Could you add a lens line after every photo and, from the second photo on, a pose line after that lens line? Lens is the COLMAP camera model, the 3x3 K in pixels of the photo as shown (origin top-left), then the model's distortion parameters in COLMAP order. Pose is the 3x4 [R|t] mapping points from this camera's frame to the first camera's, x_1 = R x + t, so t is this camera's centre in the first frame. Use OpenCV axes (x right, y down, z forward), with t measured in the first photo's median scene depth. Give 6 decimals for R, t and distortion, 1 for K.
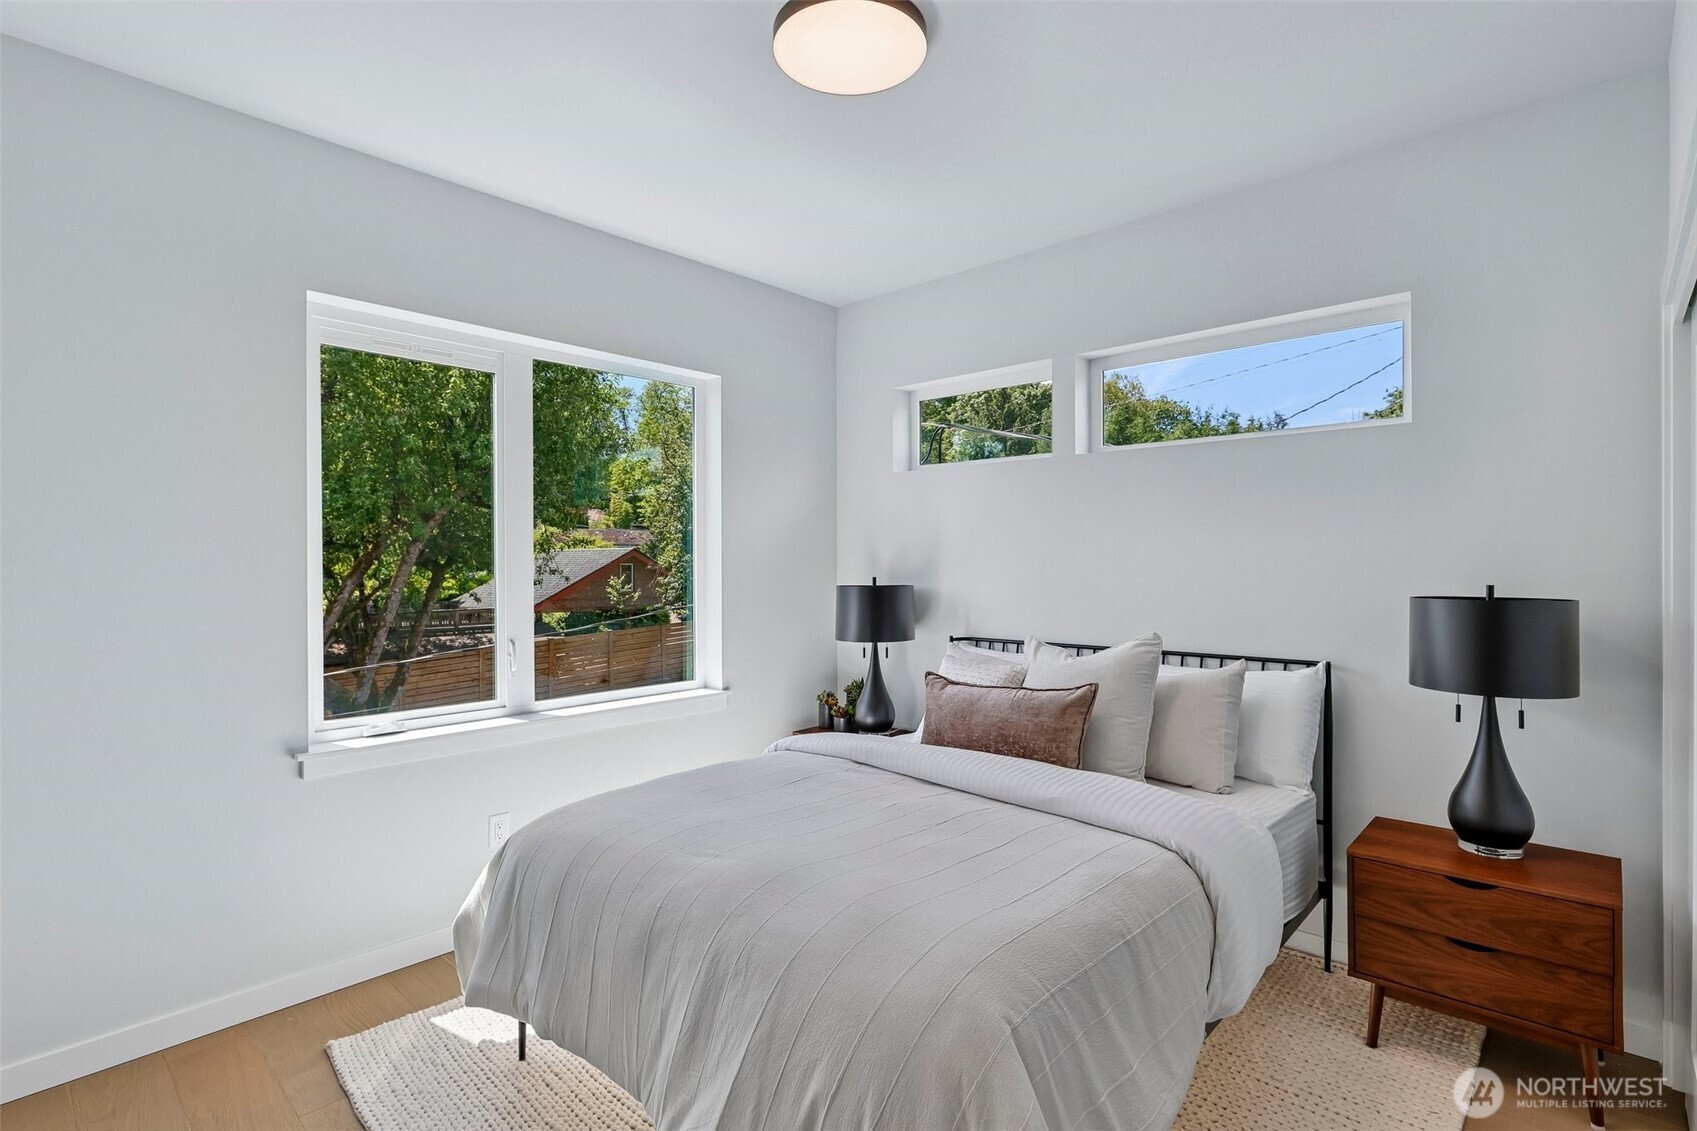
lens RADIAL K [[817.8, 0, 850.7], [0, 817.8, 562.5], [0, 0, 1]] dist [-0.004022, 0.001752]
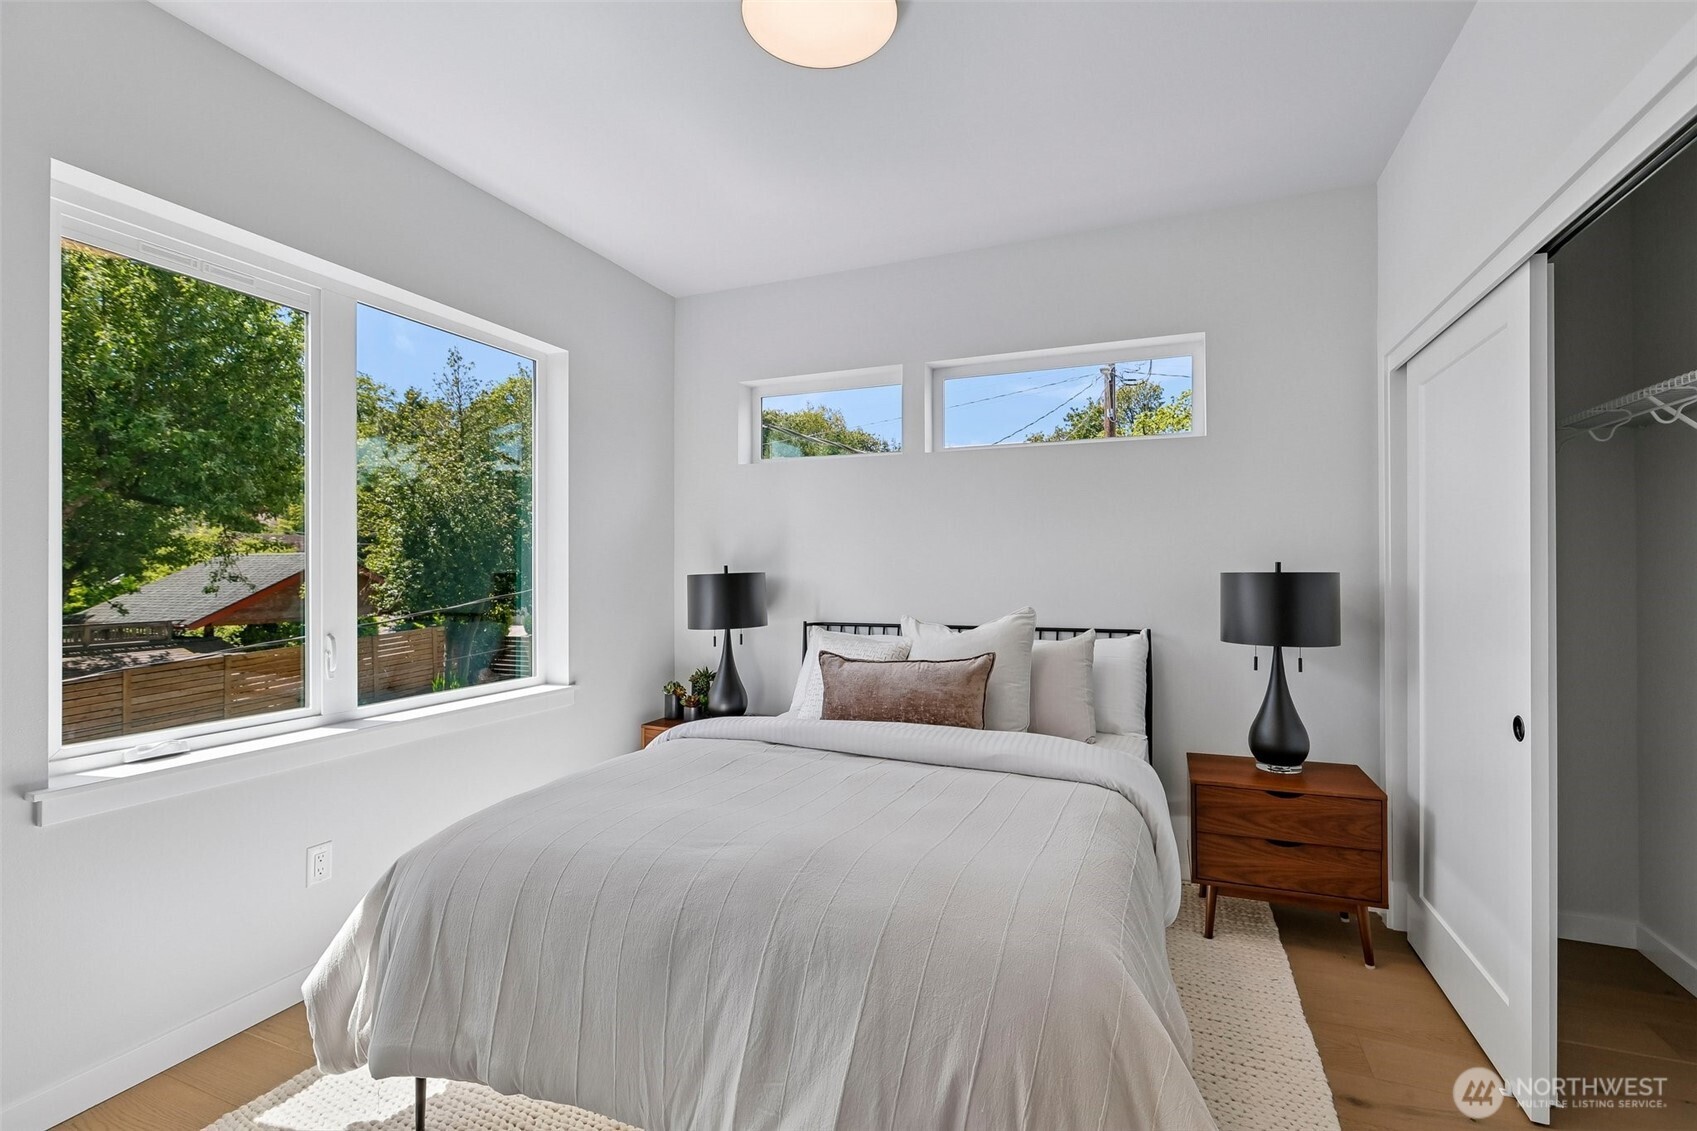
lens RADIAL K [[750.7, 0, 846.8], [0, 750.7, 564.8], [0, 0, 1]] dist [-0.001382, 0.001187]
pose [[0.935024, 0.004218, 0.354559, -0.238472], [-0.000289, 0.999938, -0.011132, 0.039932], [-0.354584, 0.010306, 0.934967, 0.117636]]
